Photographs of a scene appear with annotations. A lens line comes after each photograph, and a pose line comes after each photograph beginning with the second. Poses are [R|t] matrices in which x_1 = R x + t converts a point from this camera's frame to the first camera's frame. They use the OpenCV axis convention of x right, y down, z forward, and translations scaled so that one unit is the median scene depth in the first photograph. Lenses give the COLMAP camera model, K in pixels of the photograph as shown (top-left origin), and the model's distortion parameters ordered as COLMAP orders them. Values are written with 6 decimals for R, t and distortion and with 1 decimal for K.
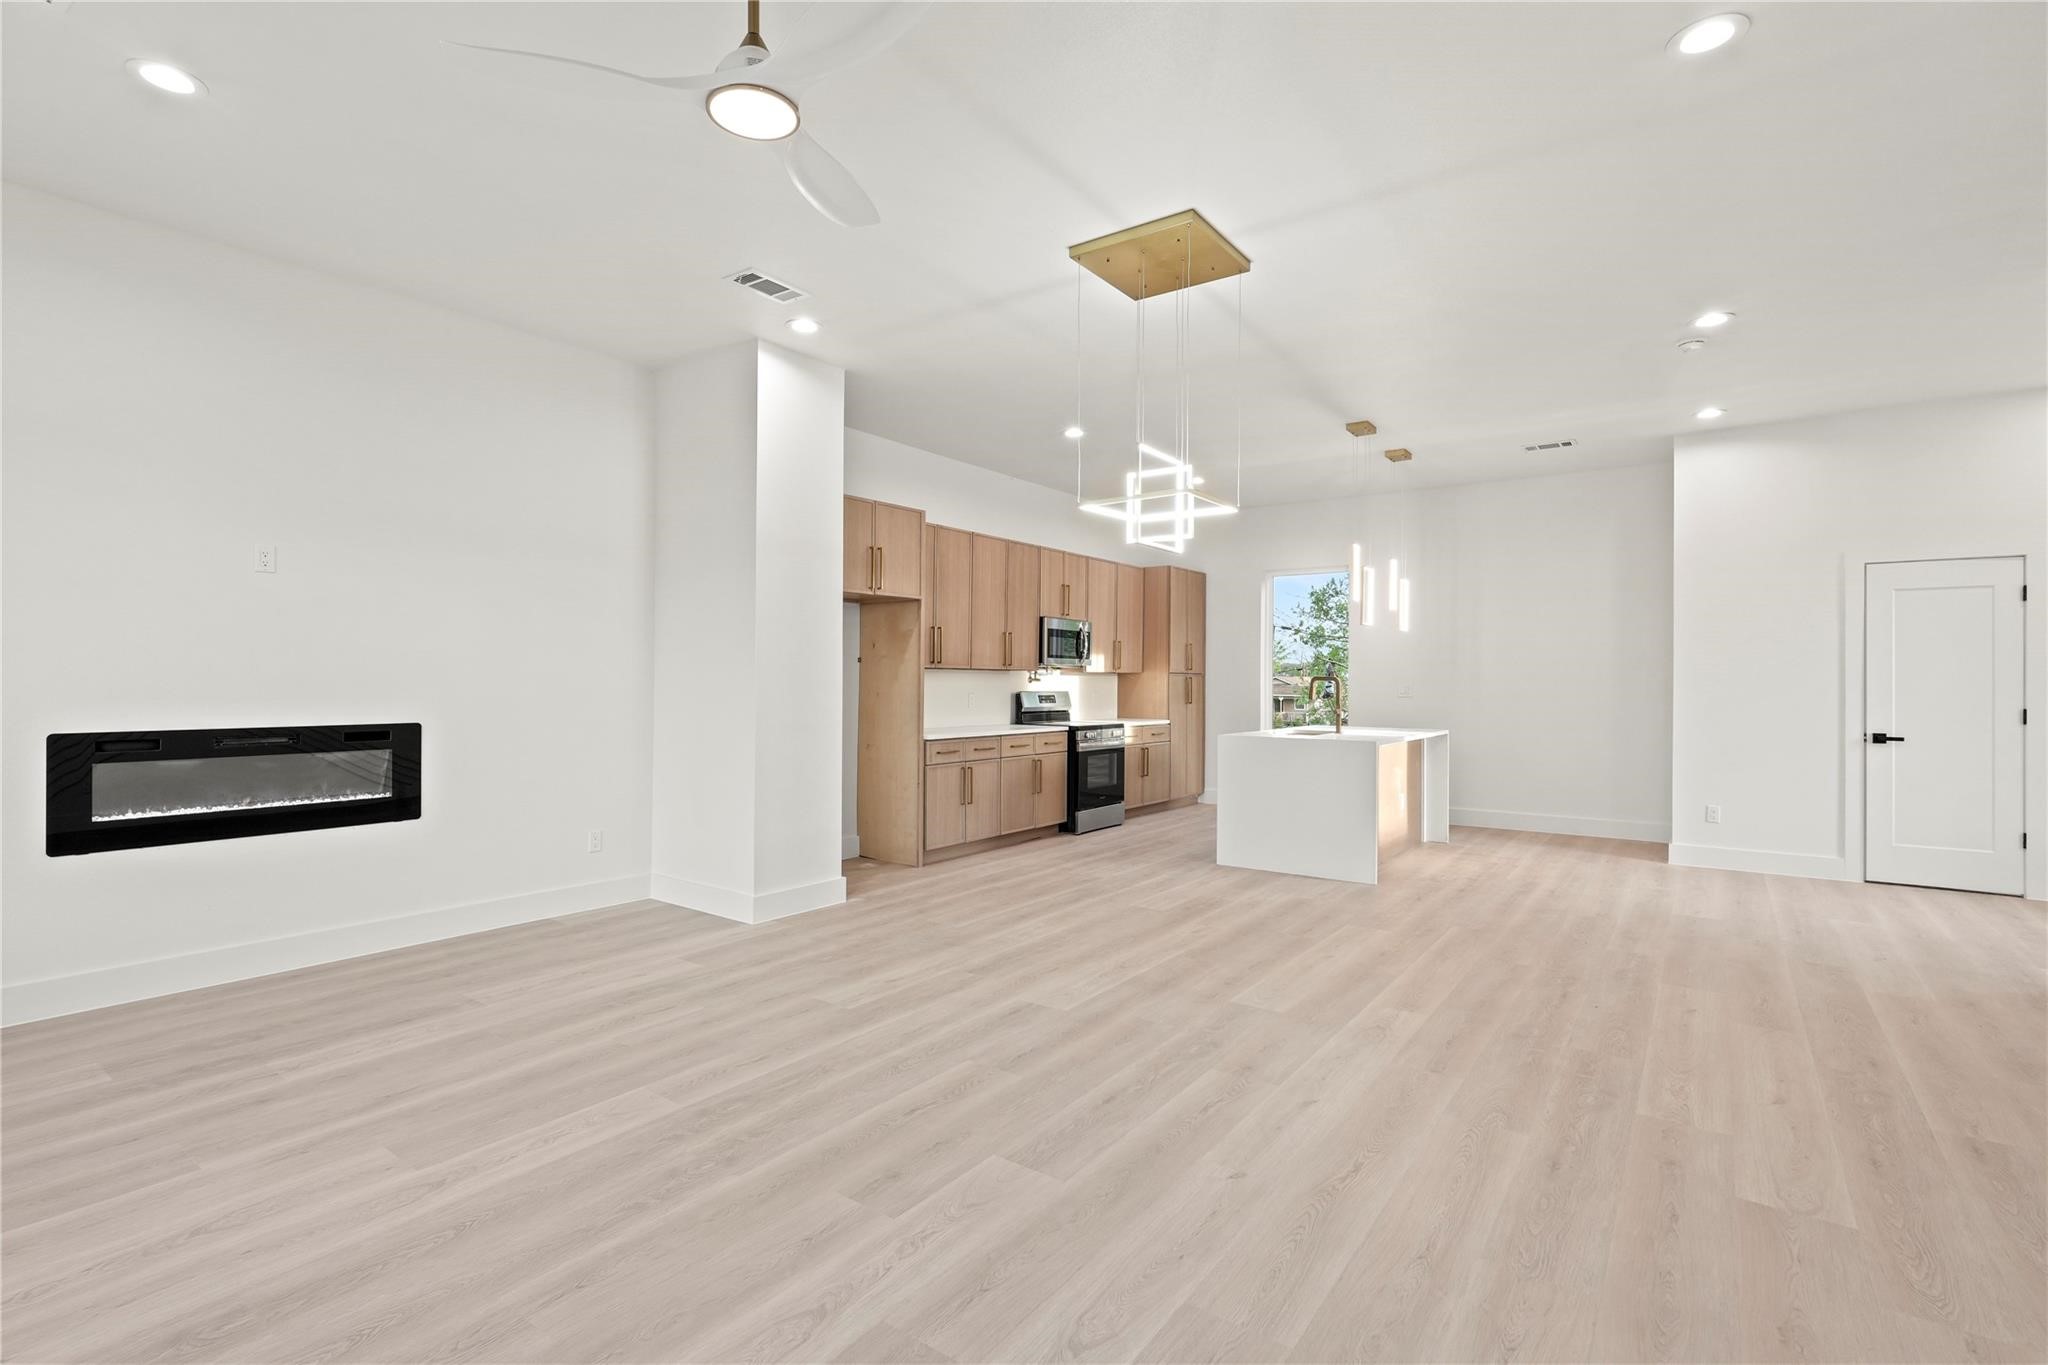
lens RADIAL K [[952.7, 0, 1004.6], [0, 952.7, 682.1], [0, 0, 1]] dist [-0.002298, 0.000410]
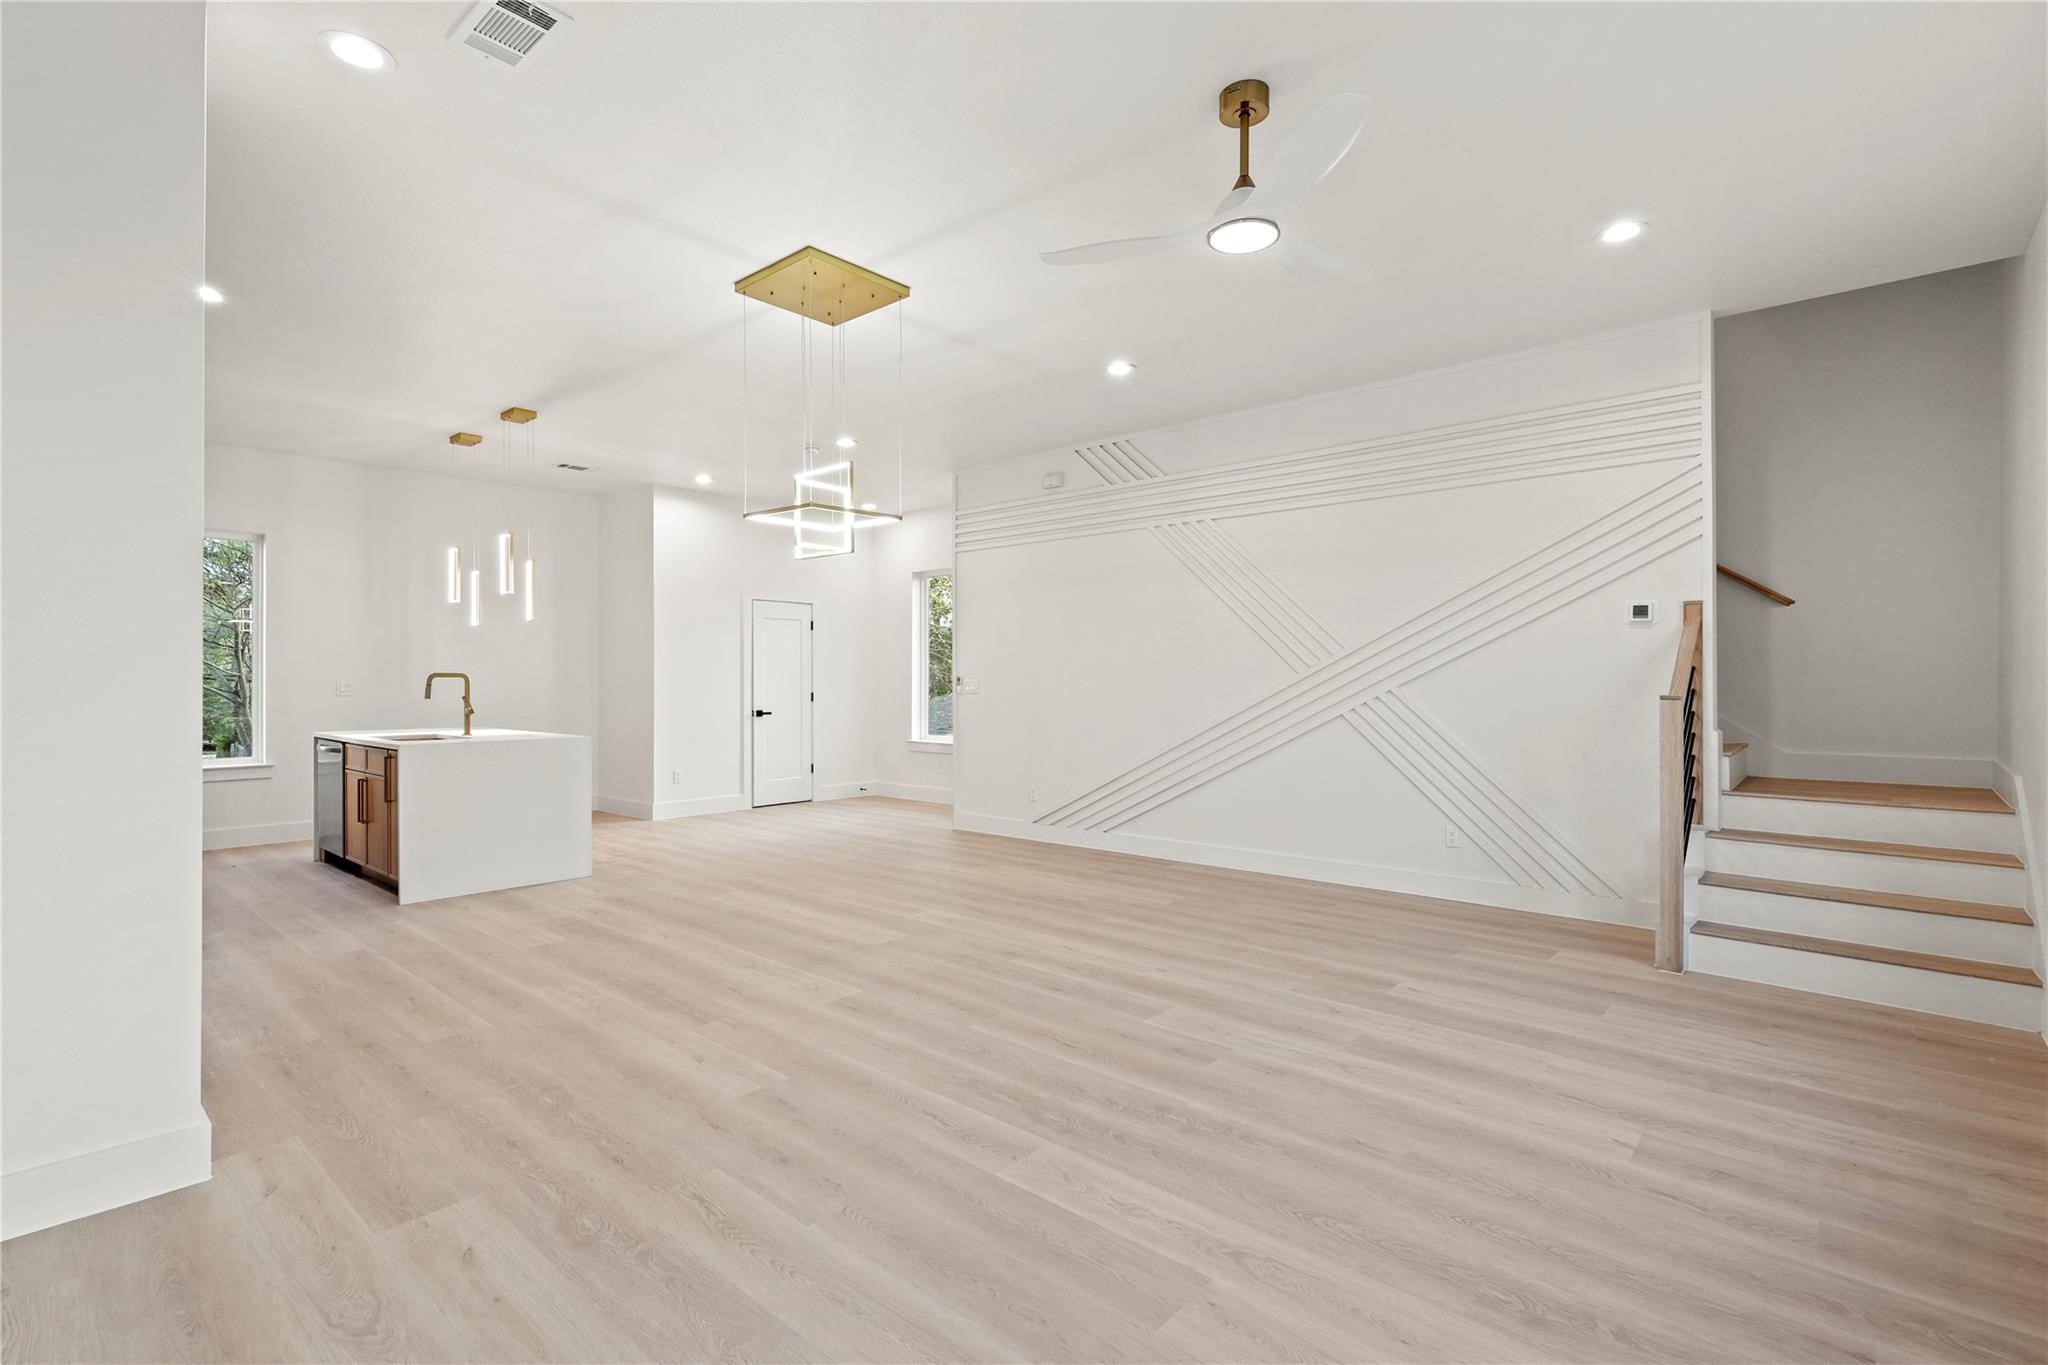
lens RADIAL K [[952.7, 0, 1022.8], [0, 952.7, 686.2], [0, 0, 1]] dist [-0.002298, 0.000410]
pose [[0.083968, -0.013776, 0.996373, -0.889577], [0.003439, 0.999902, 0.013535, -0.006177], [-0.996462, 0.002290, 0.084008, 0.673614]]
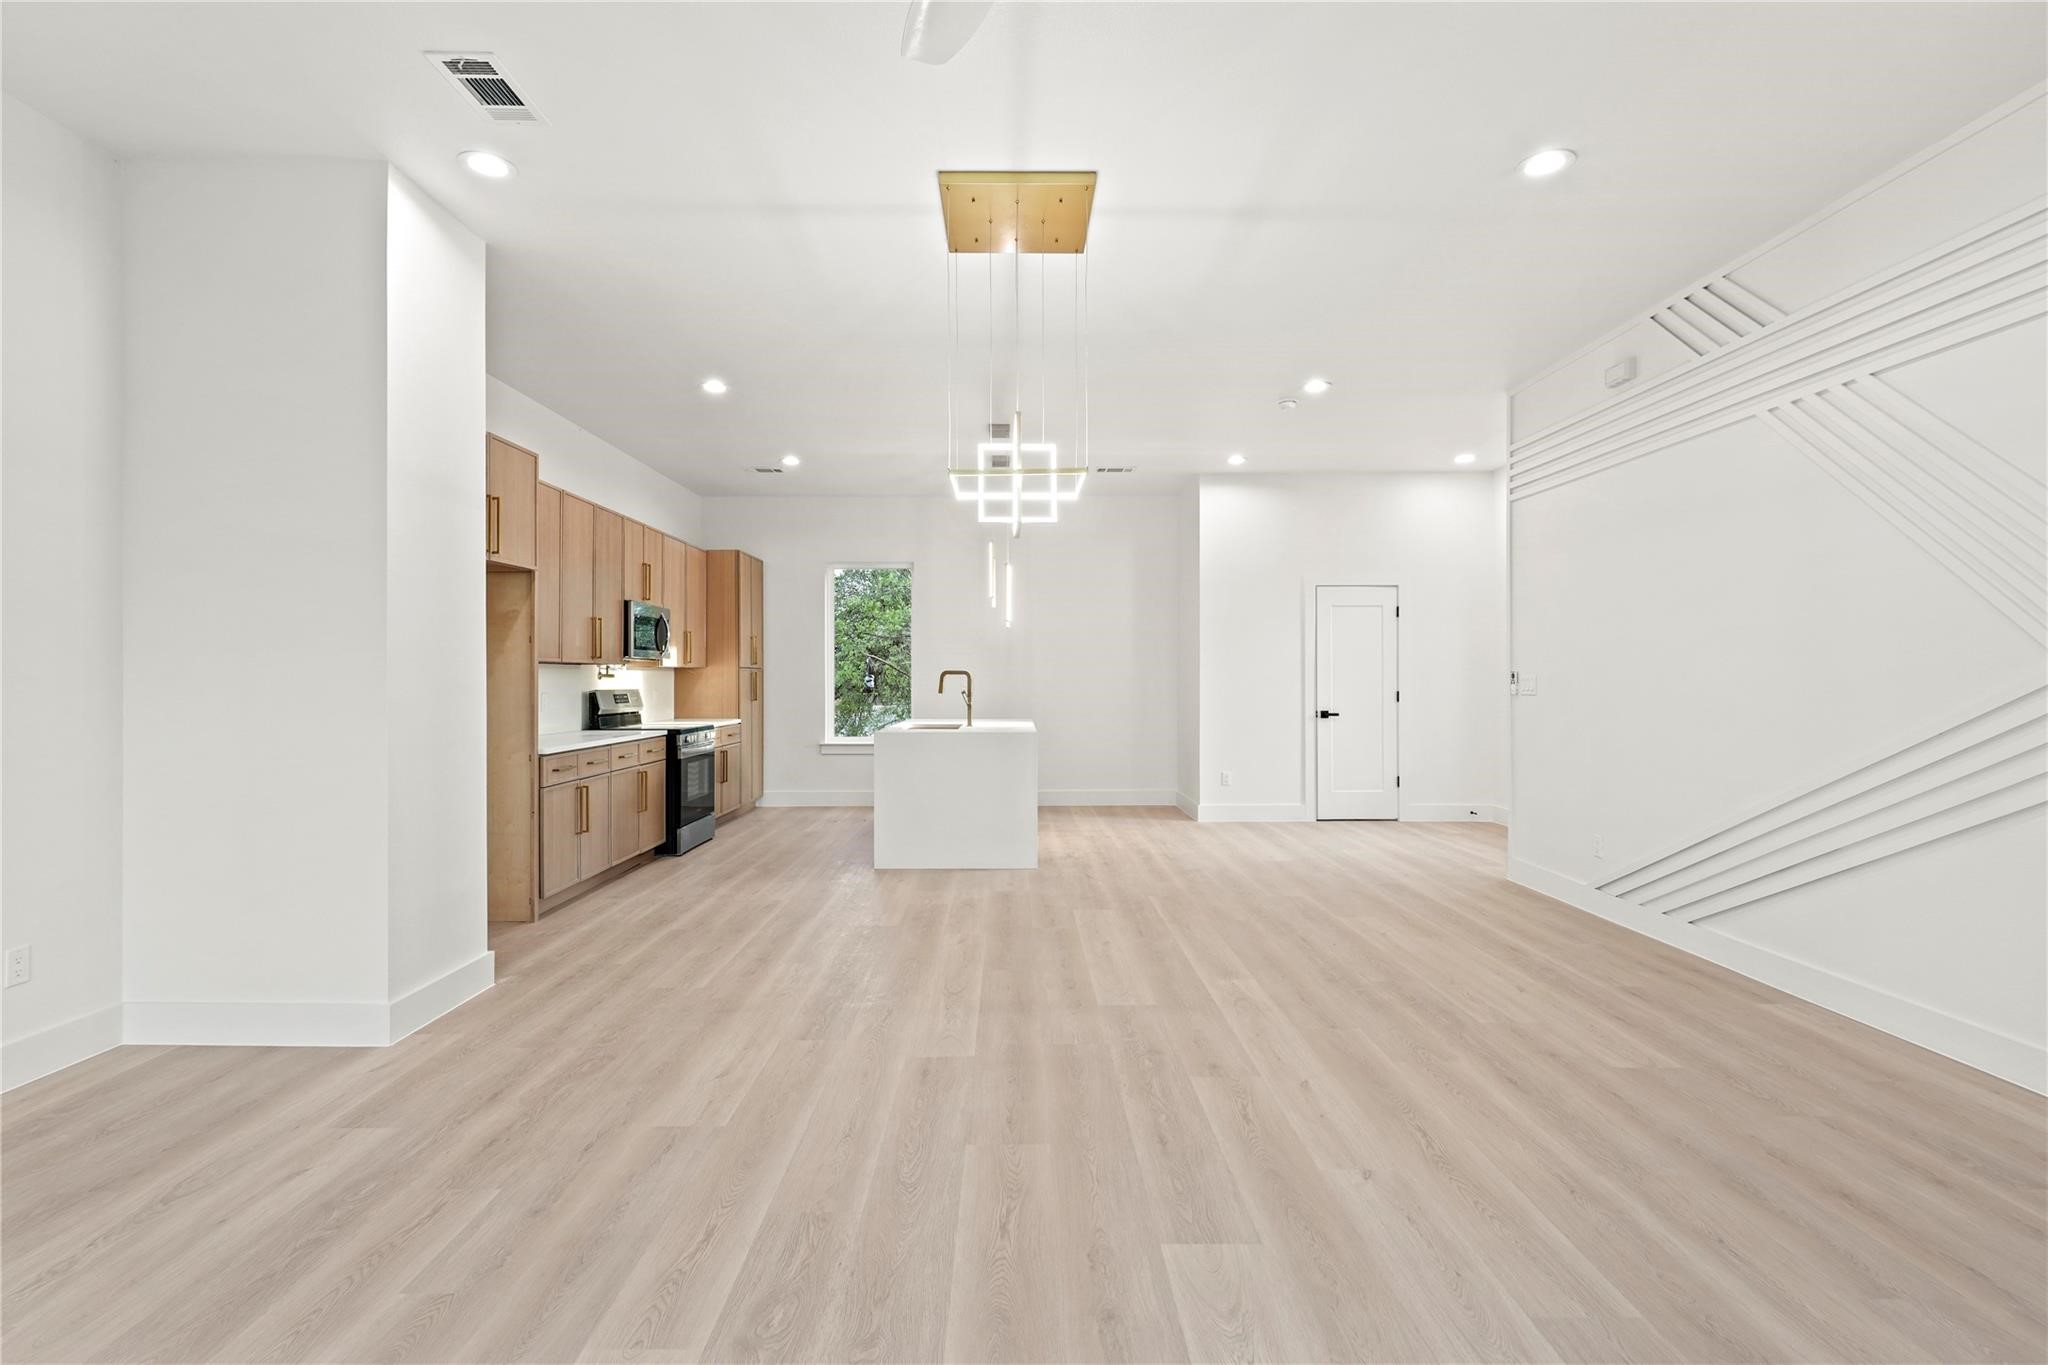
lens RADIAL K [[952.7, 0, 1012.2], [0, 952.7, 680.2], [0, 0, 1]] dist [-0.002298, 0.000410]
pose [[0.801899, -0.009585, 0.597383, -0.386576], [0.008169, 0.999954, 0.005078, -0.000195], [-0.597404, 0.000808, 0.801940, 0.262708]]
